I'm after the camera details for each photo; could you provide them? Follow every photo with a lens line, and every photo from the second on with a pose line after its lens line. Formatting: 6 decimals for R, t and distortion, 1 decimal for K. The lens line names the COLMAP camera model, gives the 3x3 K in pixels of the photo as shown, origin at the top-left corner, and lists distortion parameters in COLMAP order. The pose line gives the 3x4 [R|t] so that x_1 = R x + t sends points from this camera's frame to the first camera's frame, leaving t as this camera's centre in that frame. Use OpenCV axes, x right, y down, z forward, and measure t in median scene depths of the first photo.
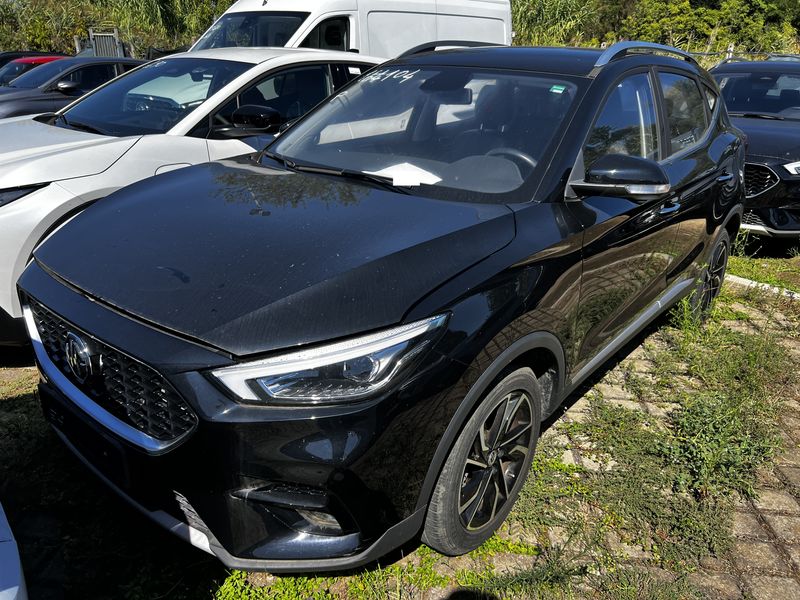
lens RADIAL K [[616.6, 0, 399.9], [0, 616.6, 298.7], [0, 0, 1]] dist [0.038273, -0.051006]
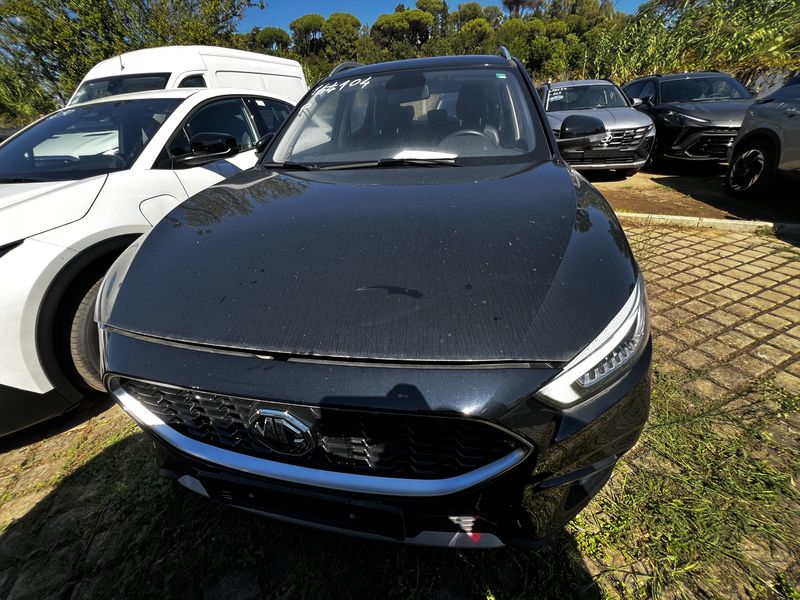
lens RADIAL K [[320.3, 0, 400.6], [0, 320.3, 300.0], [0, 0, 1]] dist [0.008333, -0.000448]
pose [[0.874259, -0.315176, 0.369236, -0.258425], [0.255223, 0.945401, 0.202678, -0.055700], [-0.412955, -0.082955, 0.906966, 0.317022]]
